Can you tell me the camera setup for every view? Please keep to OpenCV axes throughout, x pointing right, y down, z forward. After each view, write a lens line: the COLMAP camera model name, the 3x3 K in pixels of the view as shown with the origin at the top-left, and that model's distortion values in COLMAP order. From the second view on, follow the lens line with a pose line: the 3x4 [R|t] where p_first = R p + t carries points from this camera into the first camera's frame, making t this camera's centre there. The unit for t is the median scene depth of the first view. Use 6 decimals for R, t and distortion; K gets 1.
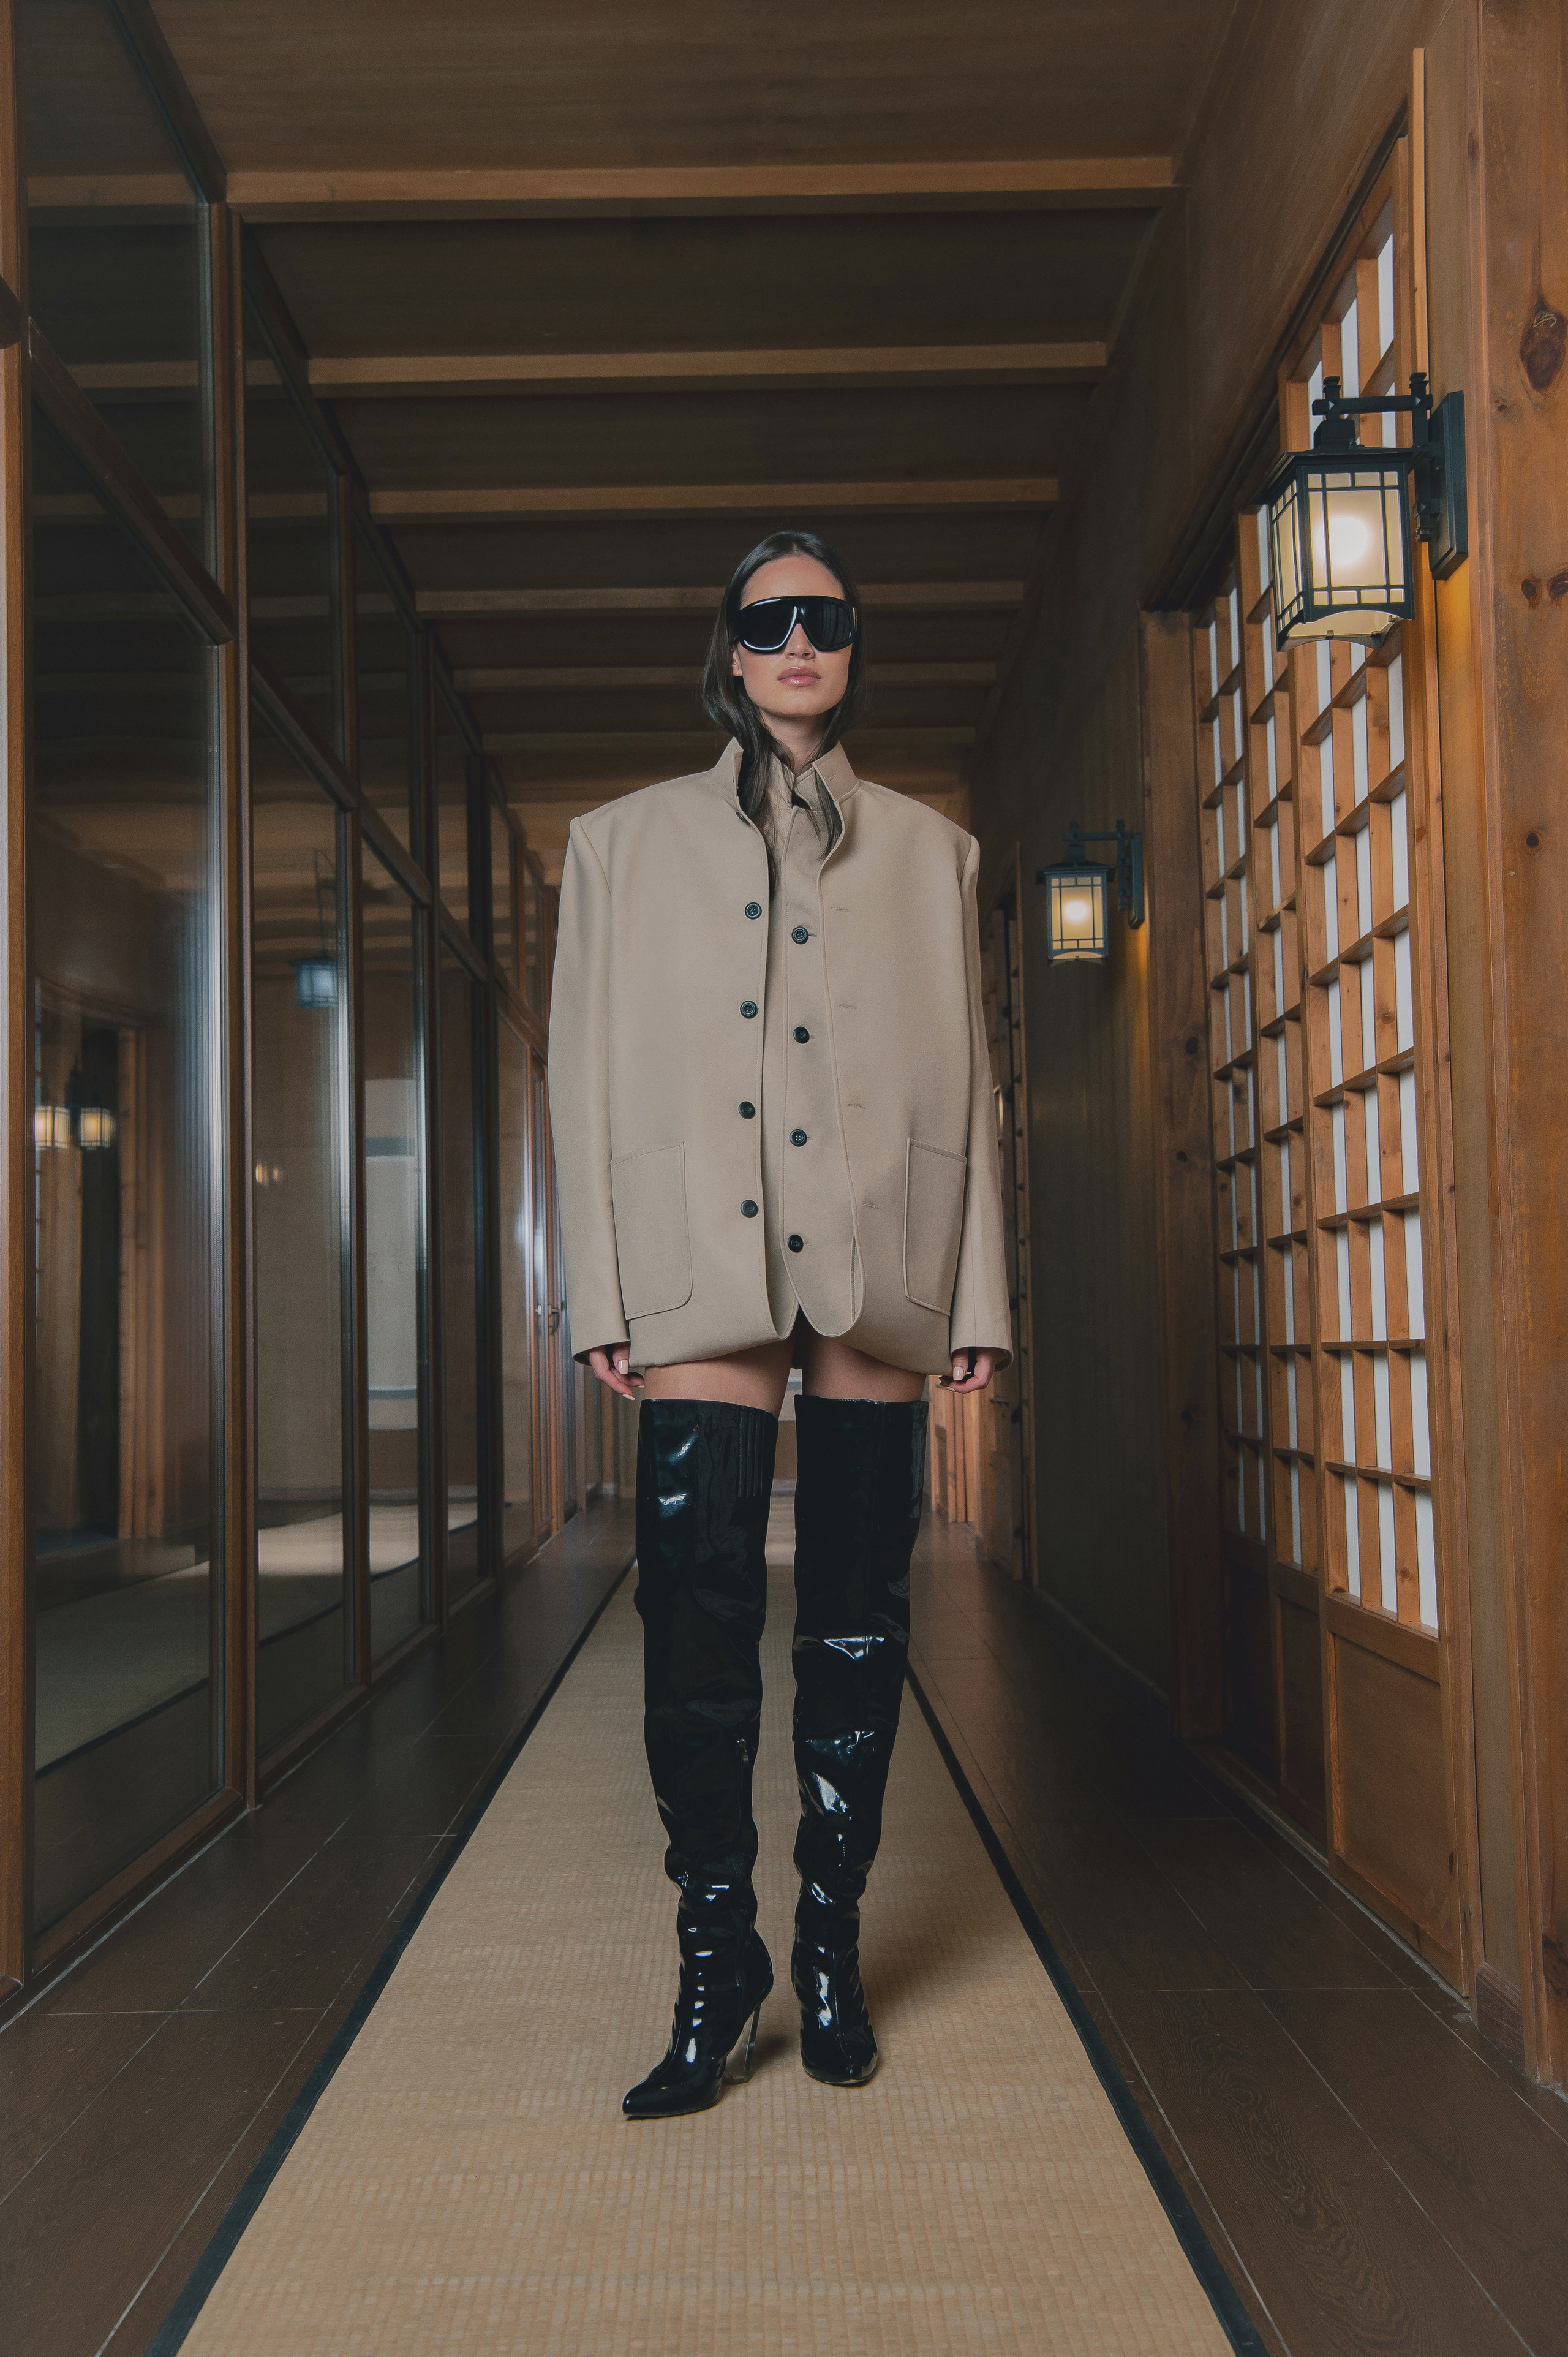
lens RADIAL K [[2568.7, 0, 753.2], [0, 2568.7, 1206.2], [0, 0, 1]] dist [0.052362, -0.013697]
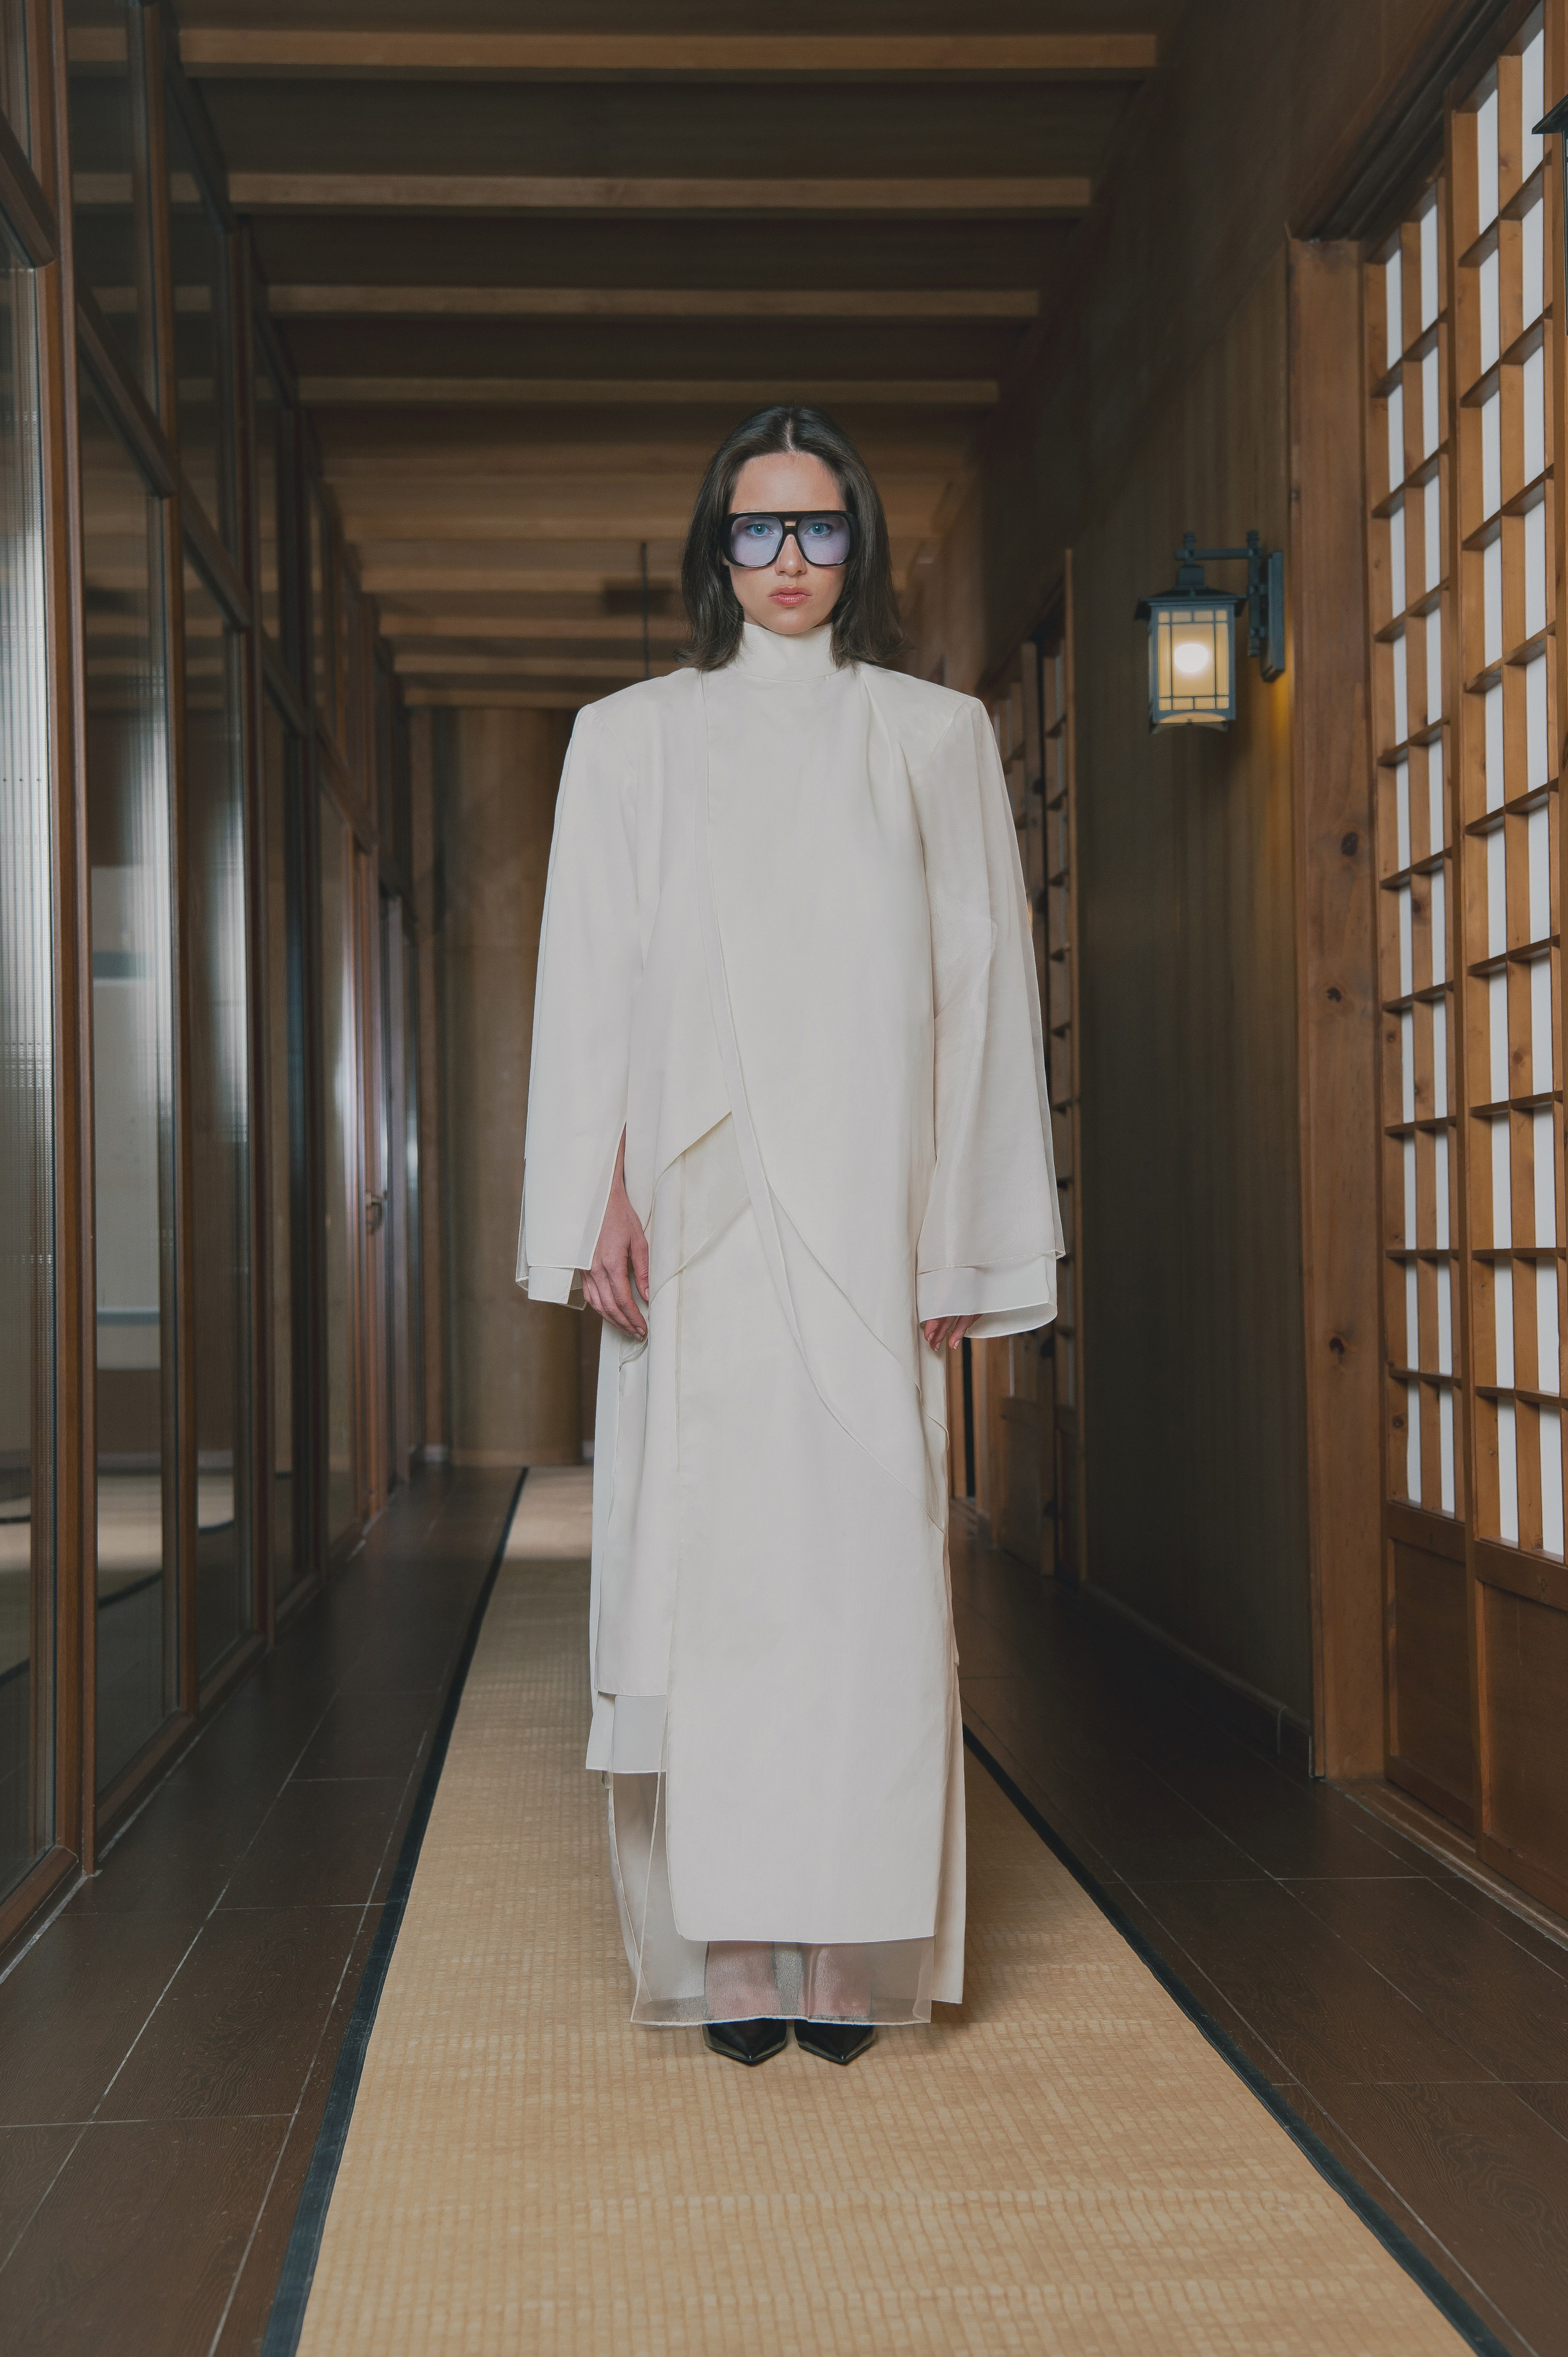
lens RADIAL K [[3710.7, 0, 784.0], [0, 3710.7, 1178.5], [0, 0, 1]] dist [0.223432, 0.160215]
pose [[0.998423, 0.005092, 0.055905, -0.062284], [-0.006983, 0.999408, 0.033677, -0.001698], [-0.055700, -0.034014, 0.997868, -0.077500]]
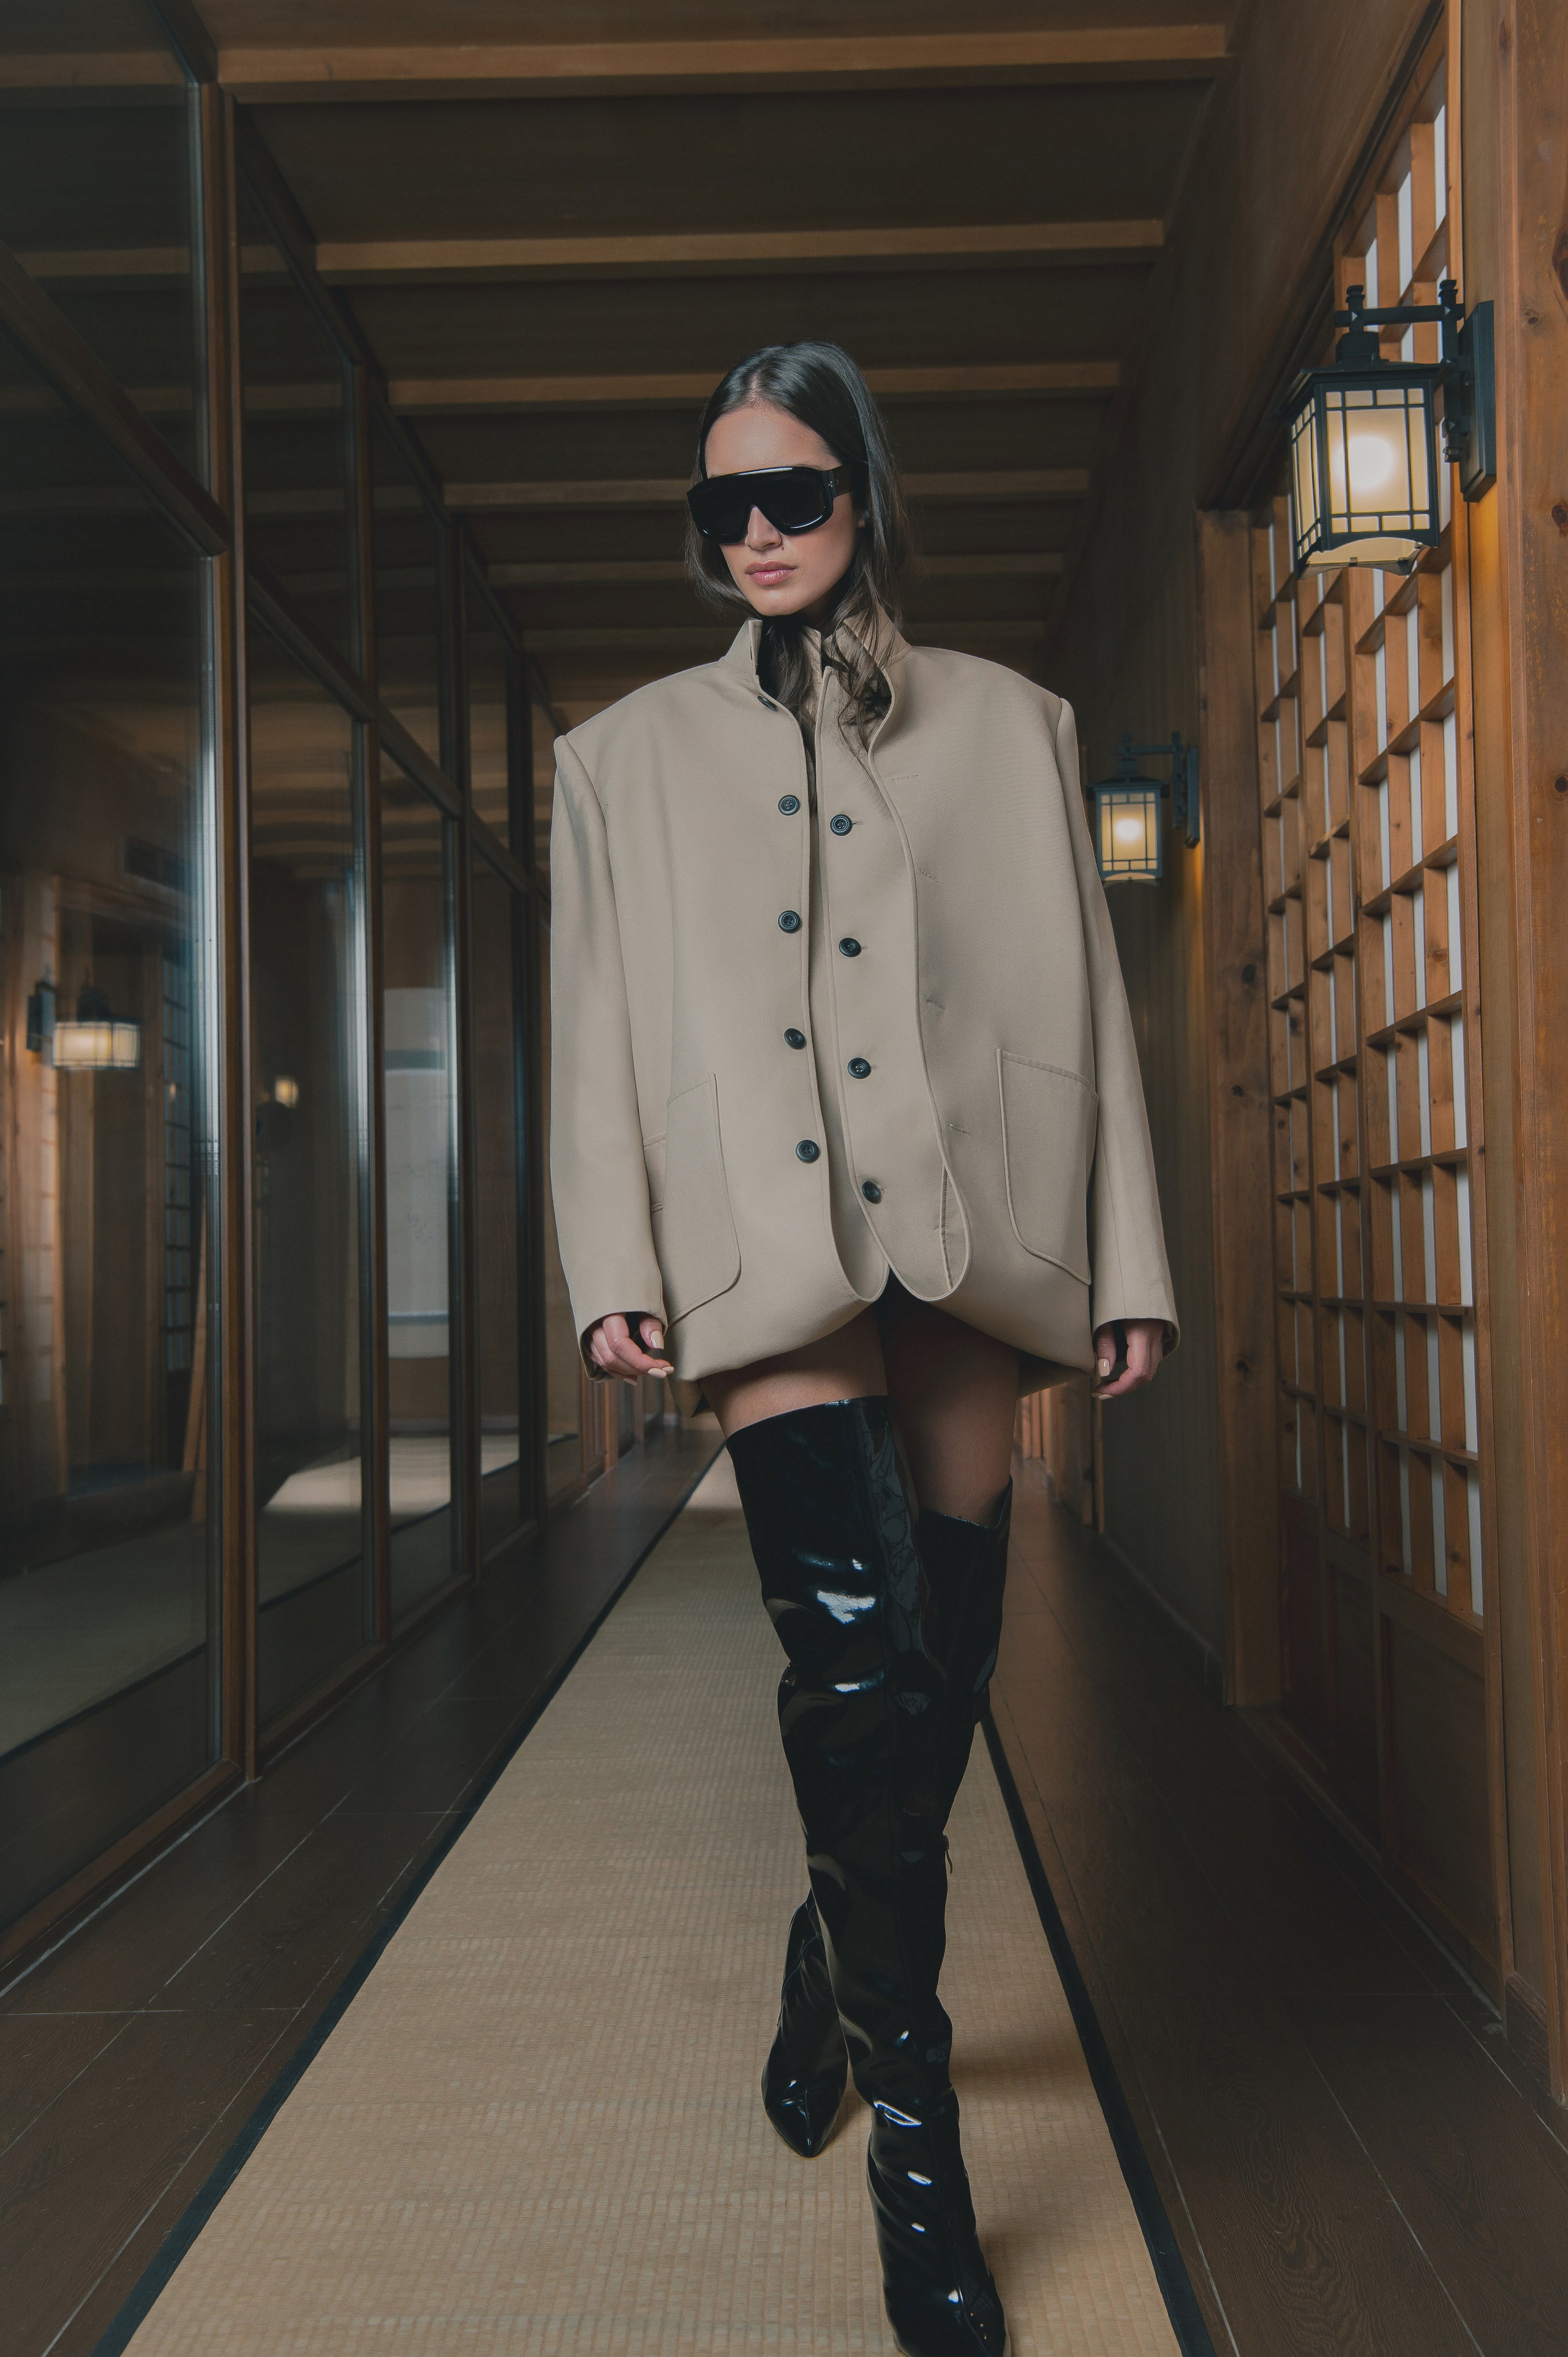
lens RADIAL K [[2710.0, 0, 790.0], [0, 2710.0, 1148.4], [0, 0, 1]] dist [0.078442, 0.004374]
pose [[0.999817, -0.000760, -0.019108, 0.025934], [0.001033, 0.999897, 0.014285, -0.015412], [0.019095, -0.014303, 0.999715, -0.000617]]
